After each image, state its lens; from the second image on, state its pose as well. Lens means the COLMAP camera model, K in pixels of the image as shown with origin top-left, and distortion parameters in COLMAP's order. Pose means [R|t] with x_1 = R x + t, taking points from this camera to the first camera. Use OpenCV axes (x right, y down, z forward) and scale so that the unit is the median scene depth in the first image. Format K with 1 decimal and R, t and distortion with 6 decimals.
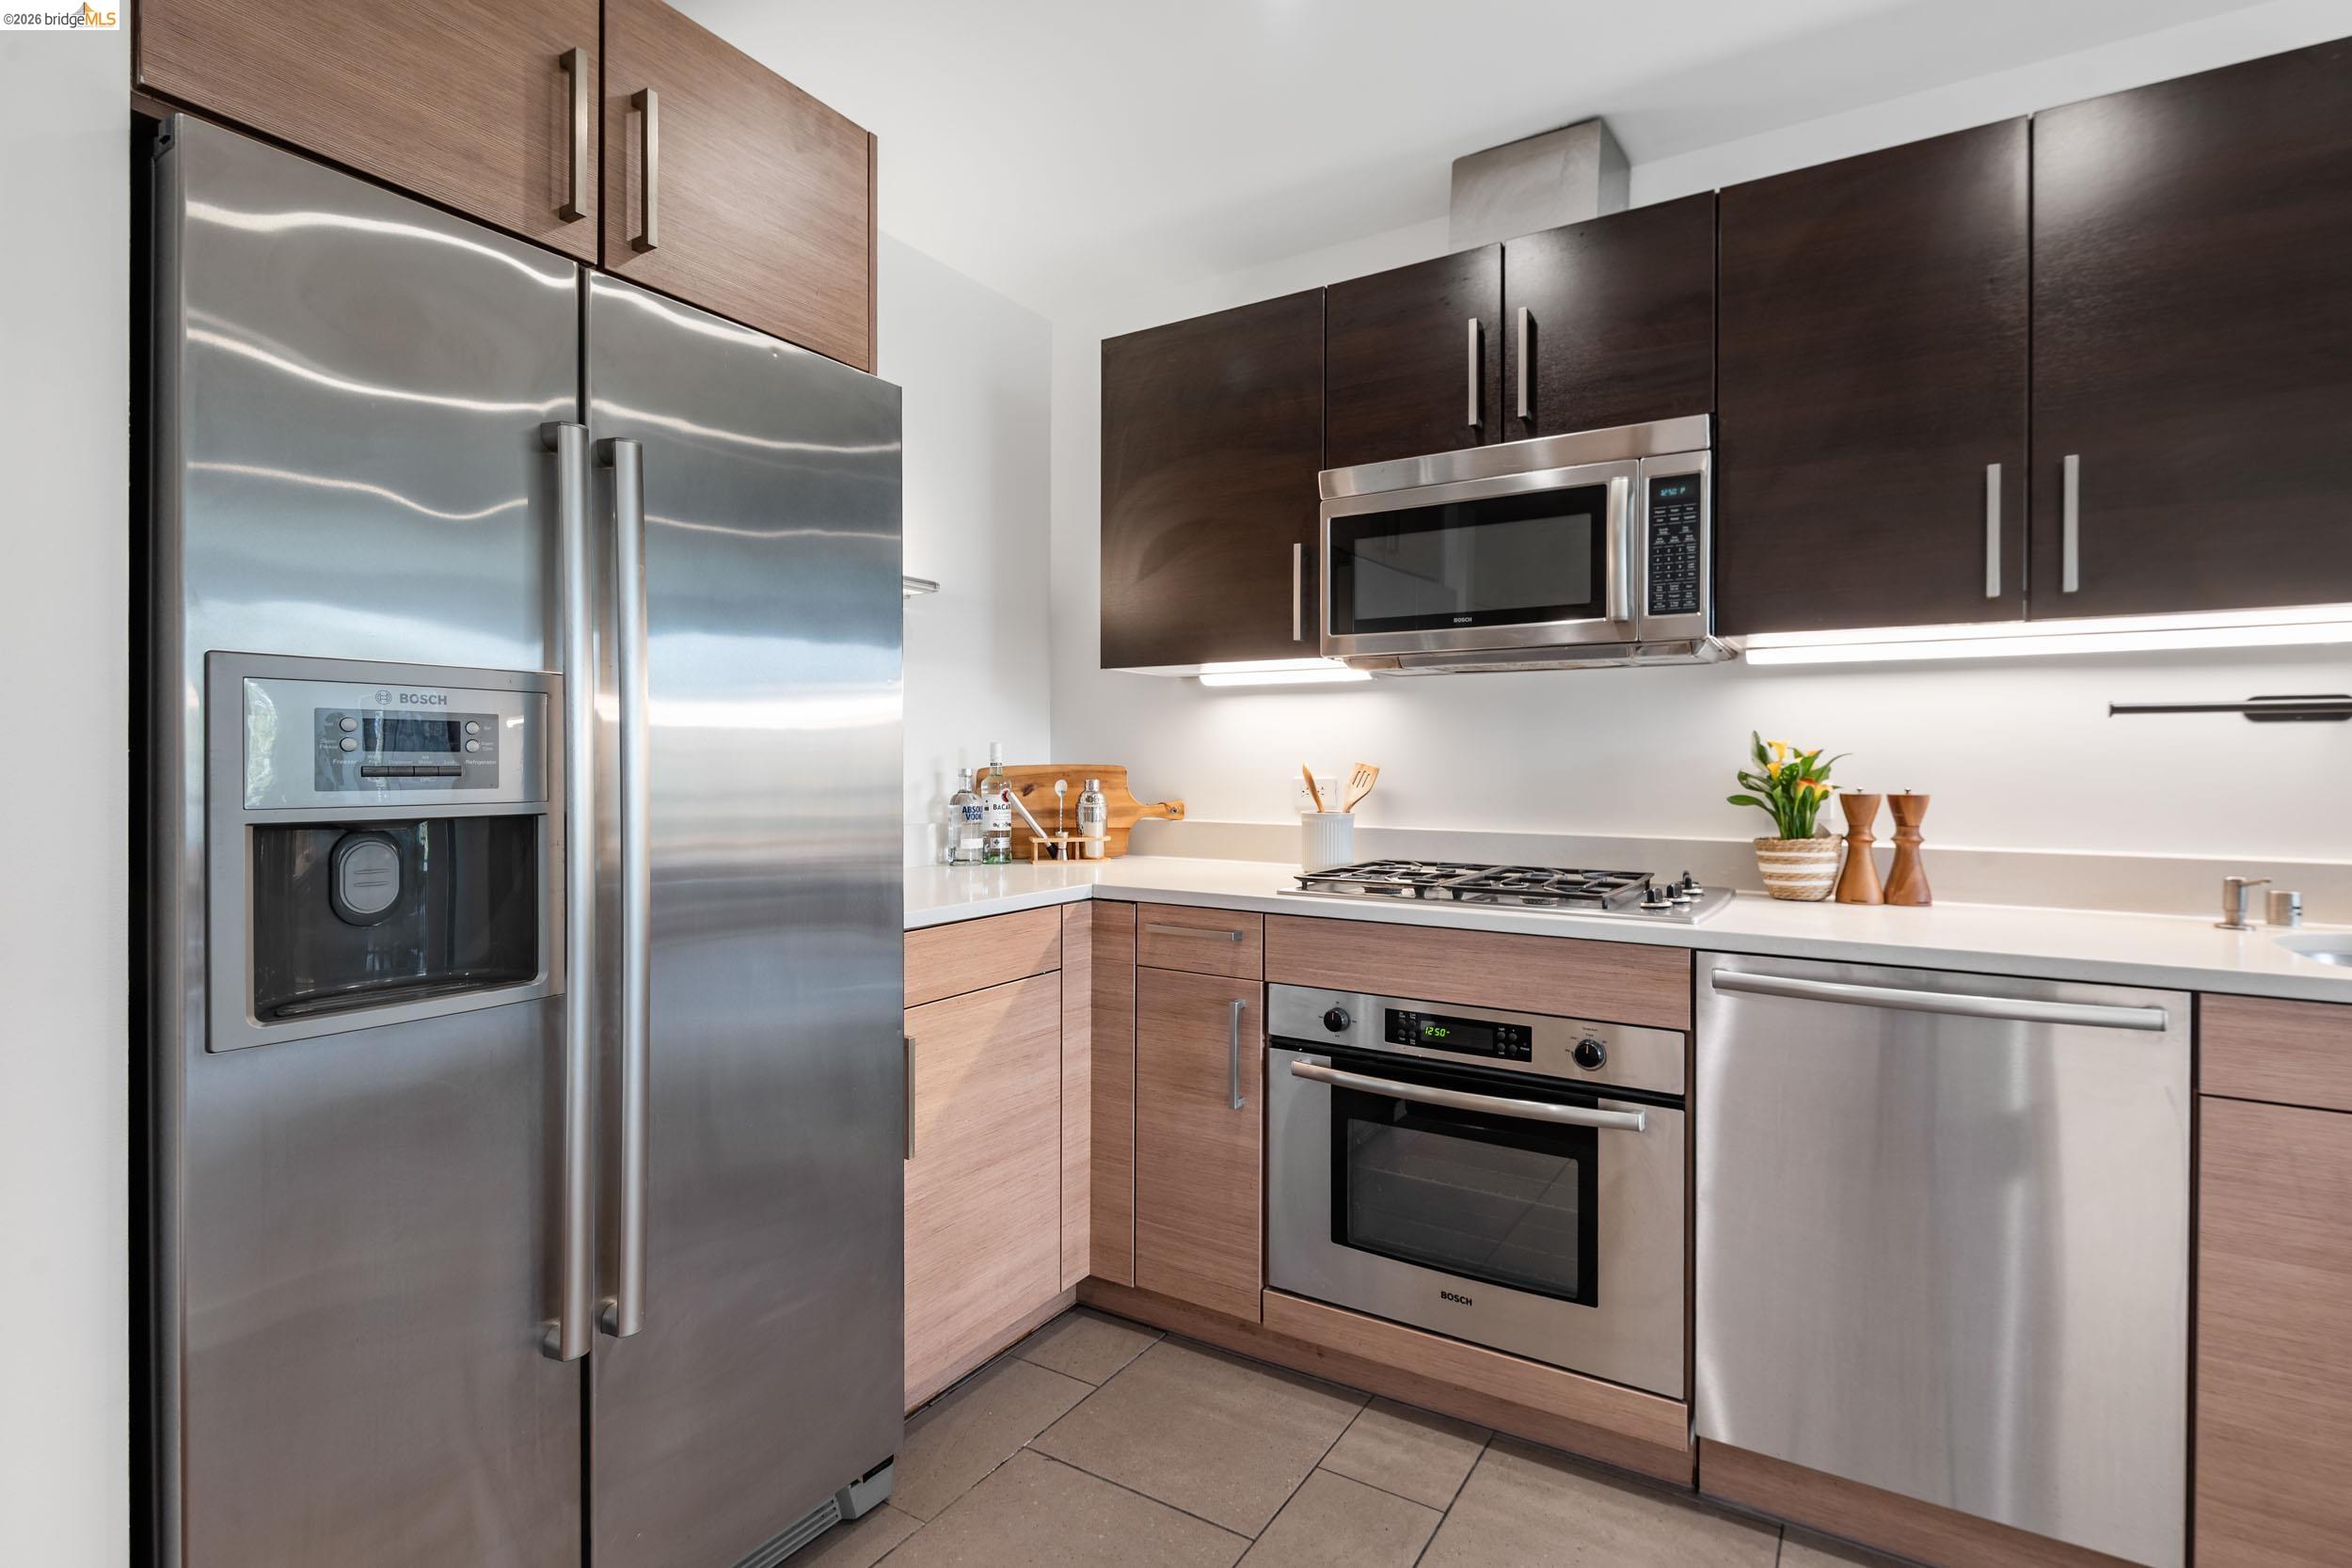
lens RADIAL K [[1133.8, 0, 1187.7], [0, 1133.8, 773.3], [0, 0, 1]] dist [-0.002197, -0.001375]
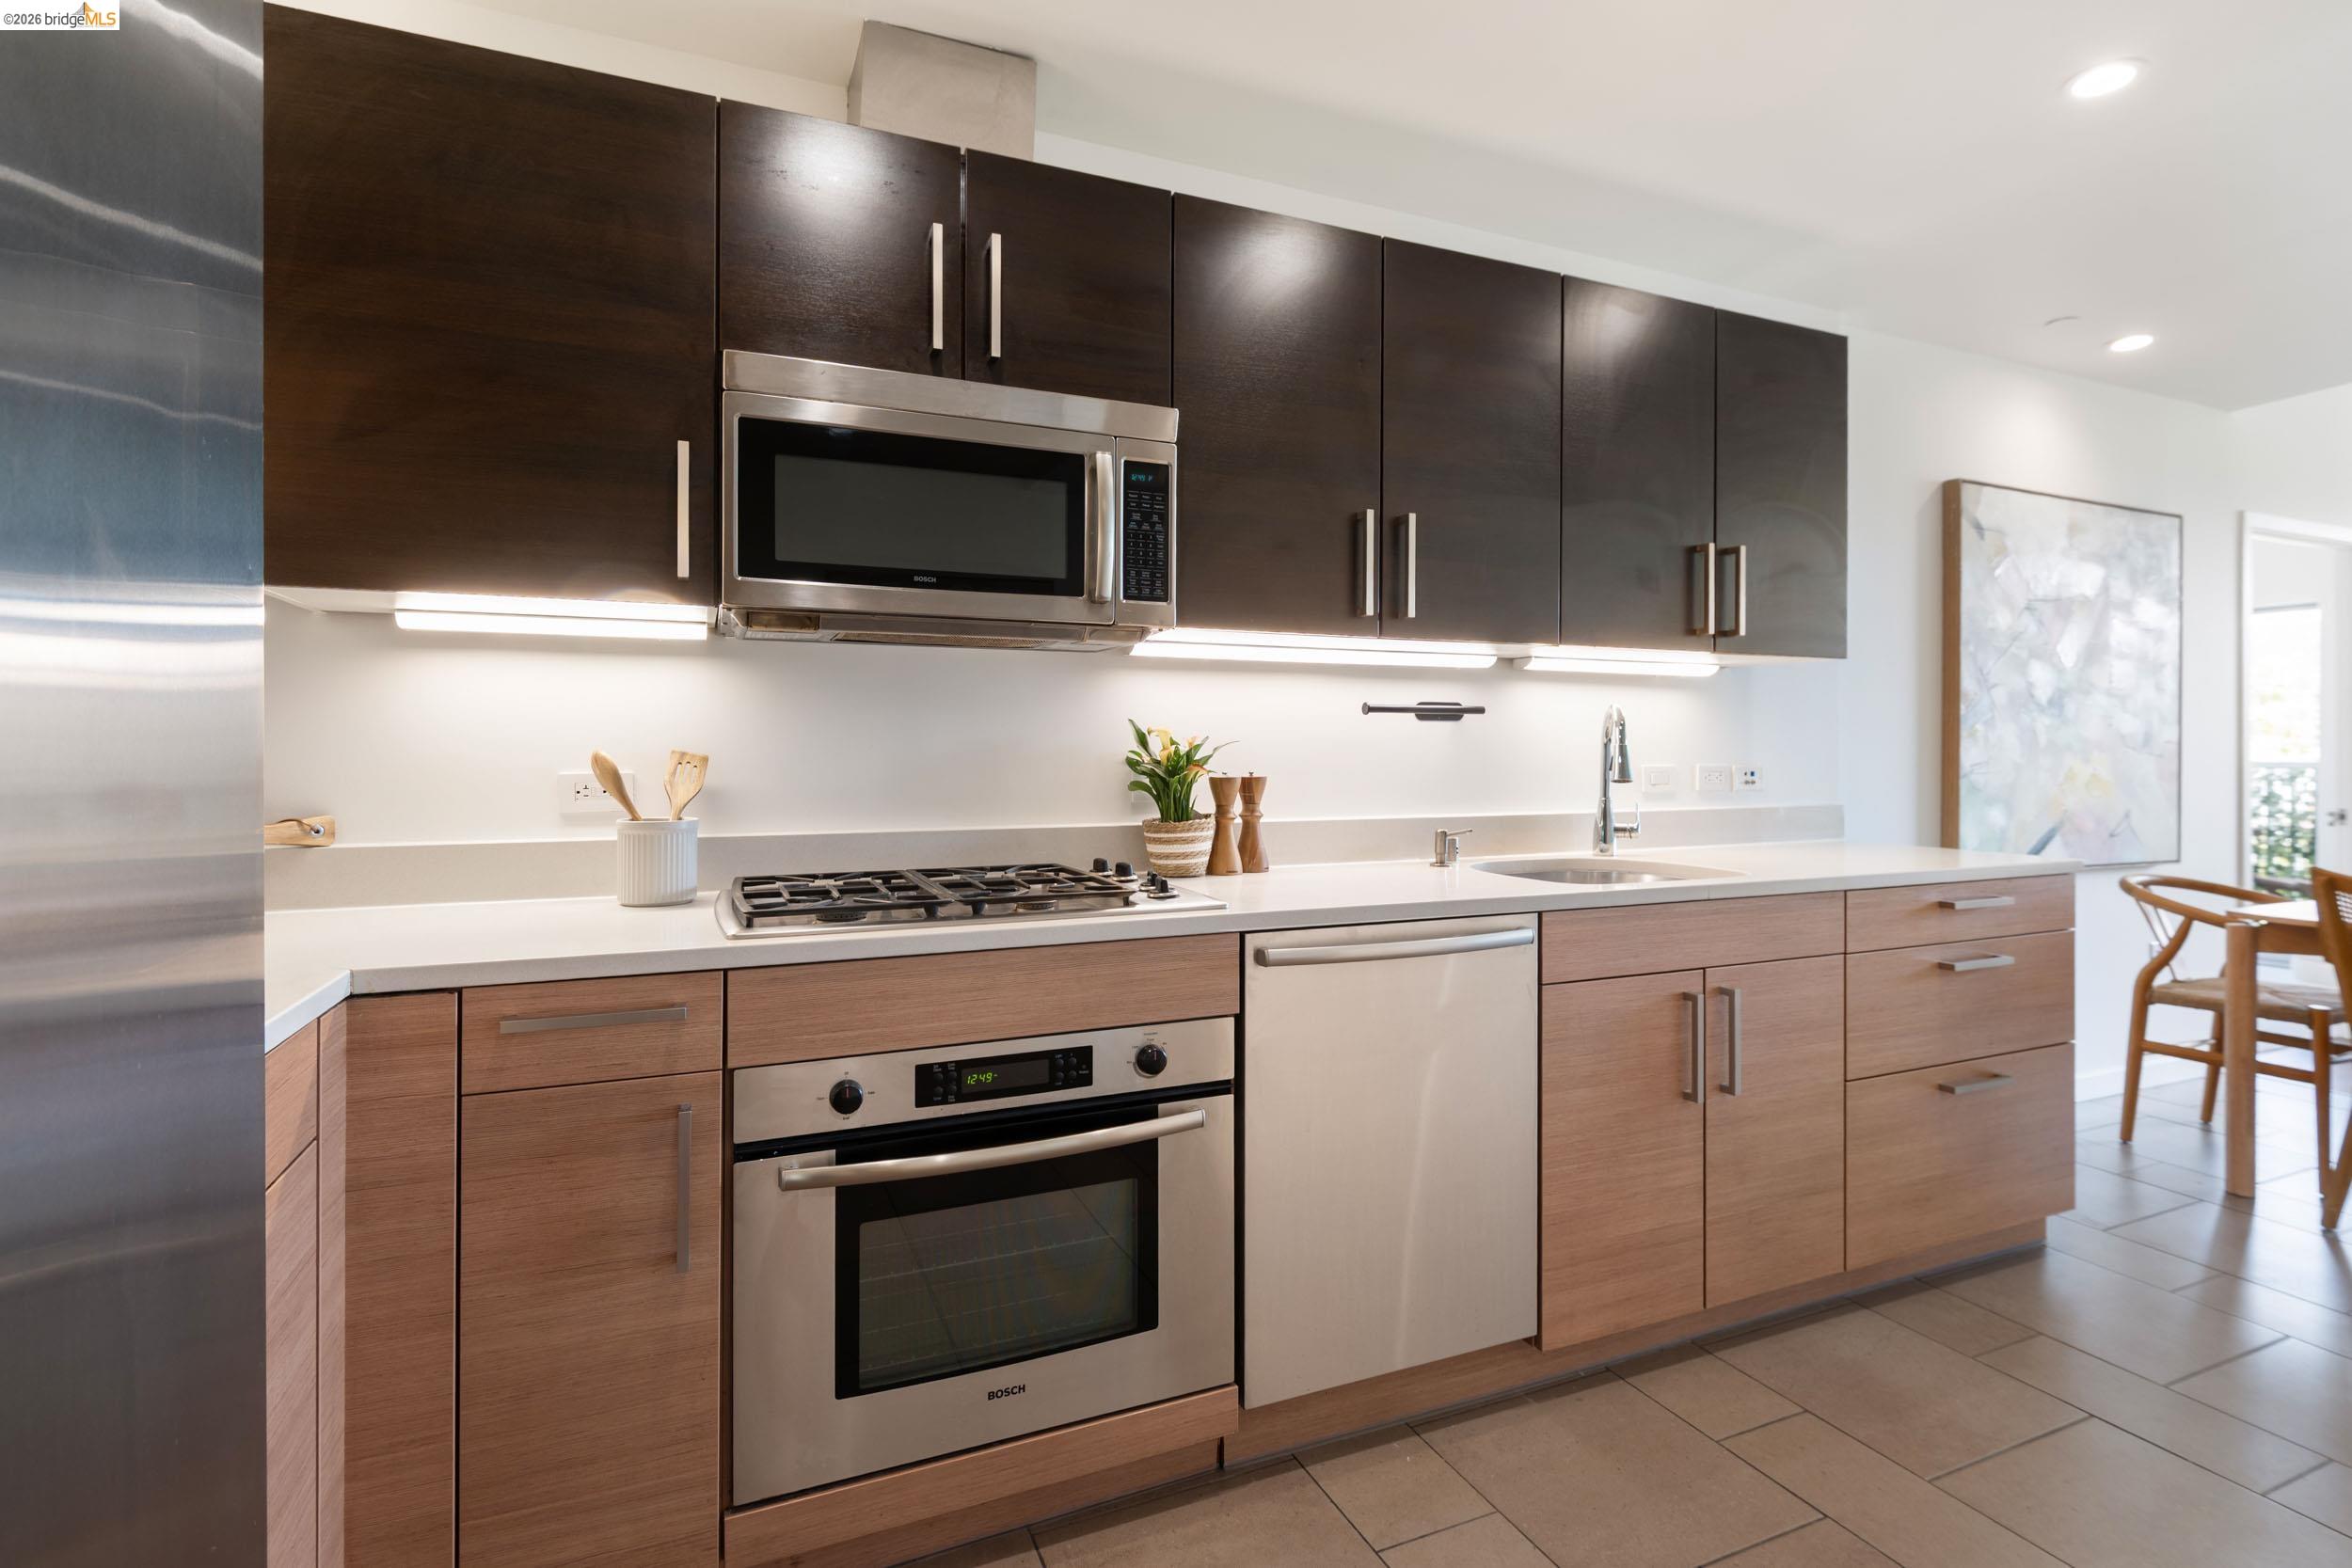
lens RADIAL K [[1137.9, 0, 1203.2], [0, 1137.9, 746.5], [0, 0, 1]] dist [0.002774, -0.000704]
pose [[0.559886, -0.001237, 0.828569, -0.360245], [0.008953, 0.999950, -0.004557, -0.007276], [-0.828521, 0.009970, 0.559869, 0.386609]]
